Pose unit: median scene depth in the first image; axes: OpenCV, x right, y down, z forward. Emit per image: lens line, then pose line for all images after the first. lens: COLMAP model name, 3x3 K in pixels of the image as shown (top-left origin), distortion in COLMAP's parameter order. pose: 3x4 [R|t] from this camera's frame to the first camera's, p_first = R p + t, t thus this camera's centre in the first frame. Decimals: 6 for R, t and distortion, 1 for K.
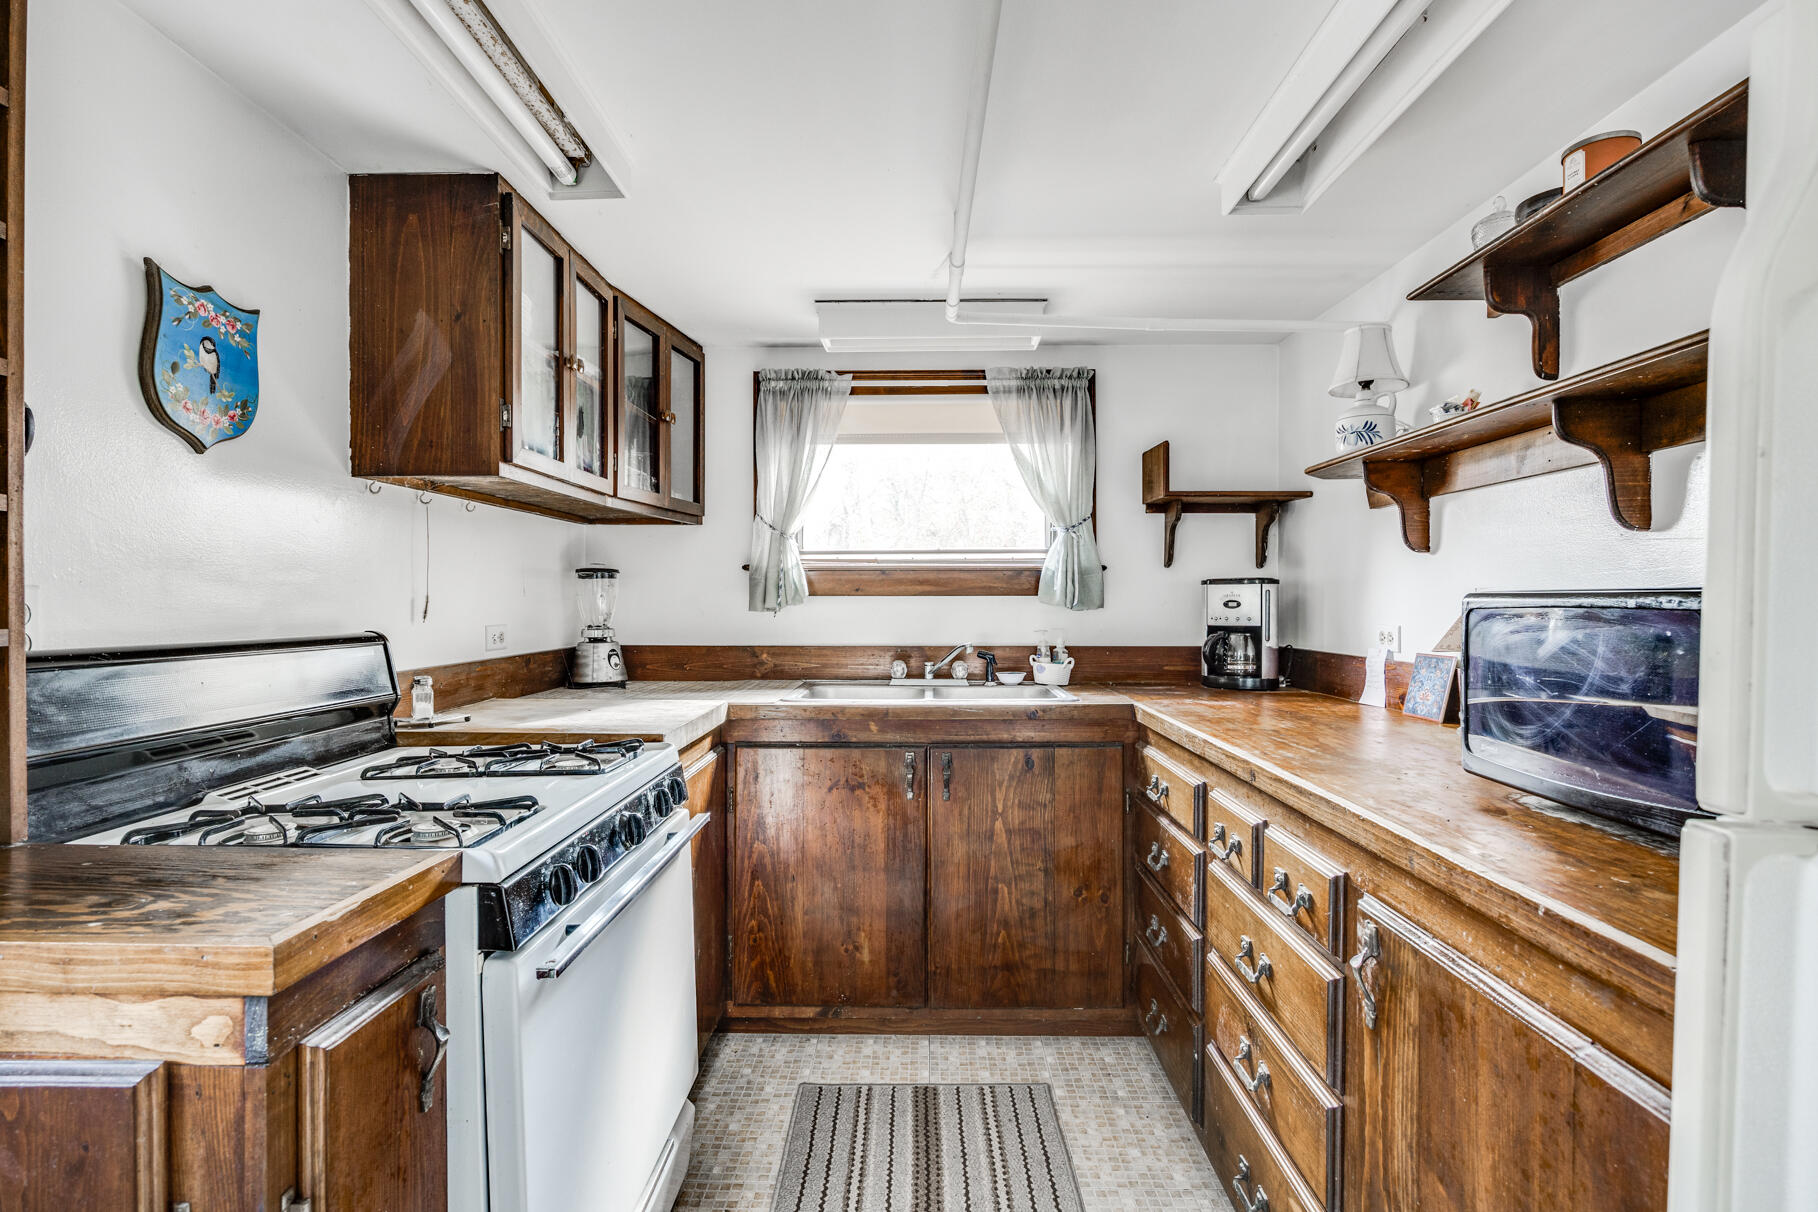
lens RADIAL K [[697.7, 0, 913.4], [0, 697.7, 603.8], [0, 0, 1]] dist [-0.001236, -0.000275]
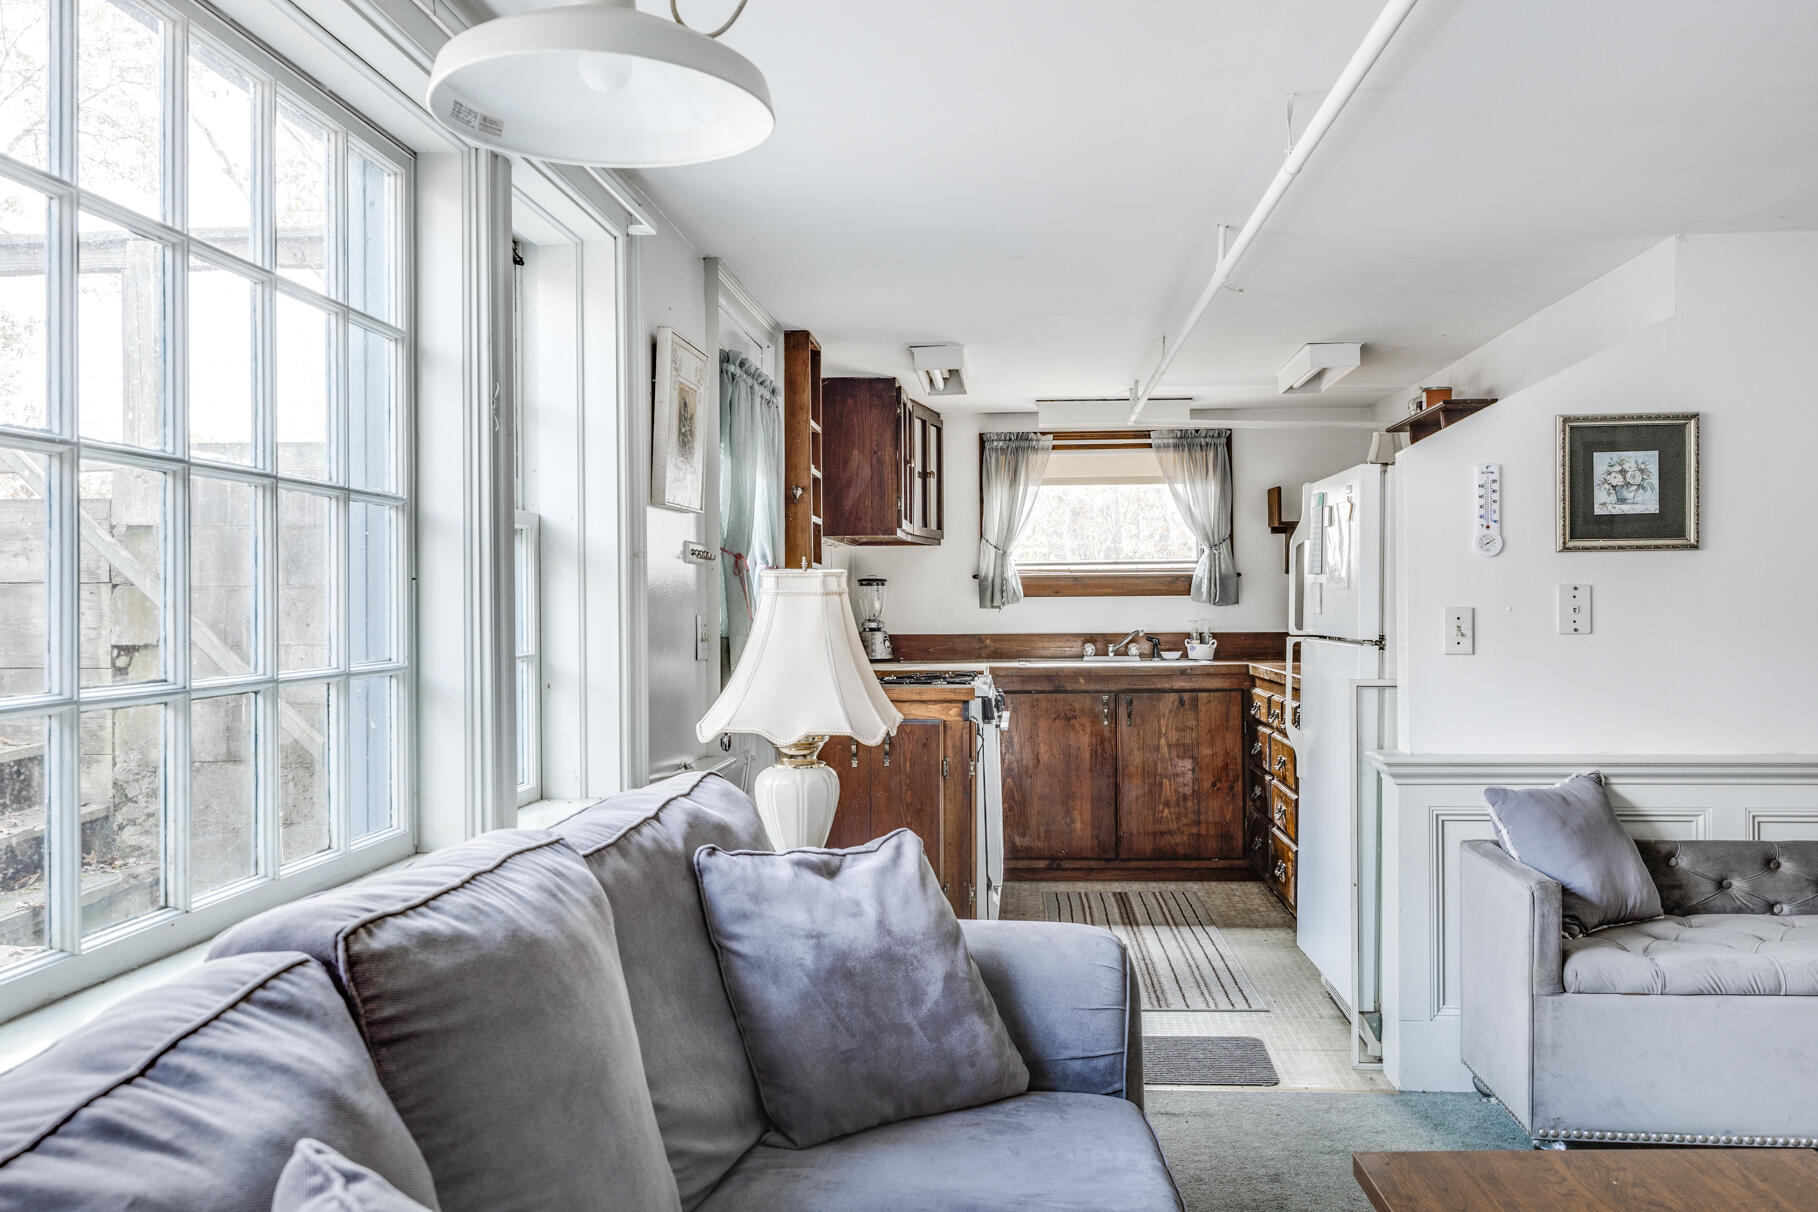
lens RADIAL K [[1511.7, 0, 897.6], [0, 1511.7, 603.5], [0, 0, 1]] dist [-0.001081, 0.003961]
pose [[0.998532, -0.008466, -0.053505, -0.242097], [0.008171, 0.999950, -0.005722, 0.017135], [0.053550, 0.005276, 0.998551, -2.036984]]
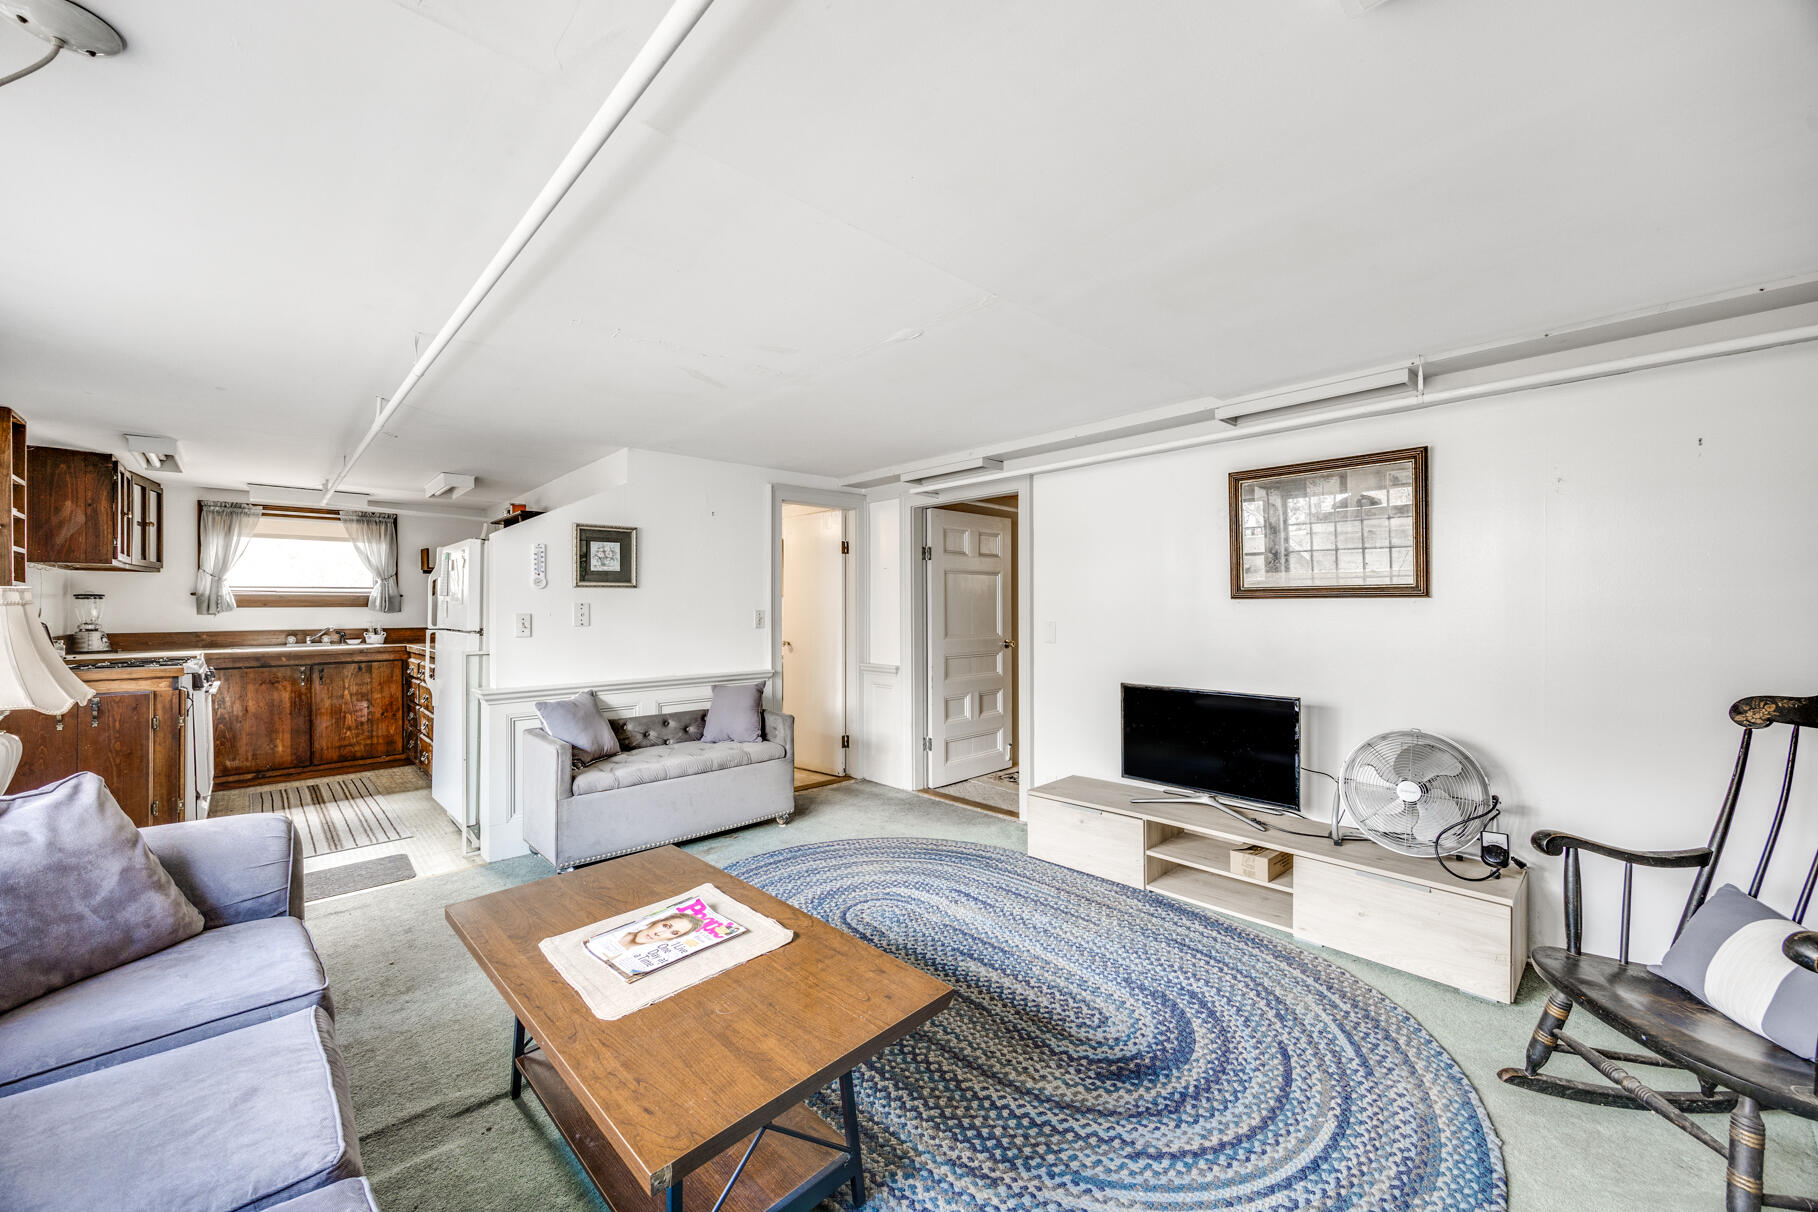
lens RADIAL K [[697.7, 0, 902.7], [0, 697.7, 605.2], [0, 0, 1]] dist [-0.001236, -0.000275]
pose [[0.712441, -0.001579, 0.701730, -0.196311], [0.009749, 0.999923, -0.007648, 0.018414], [-0.701664, 0.012290, 0.712402, -2.030319]]
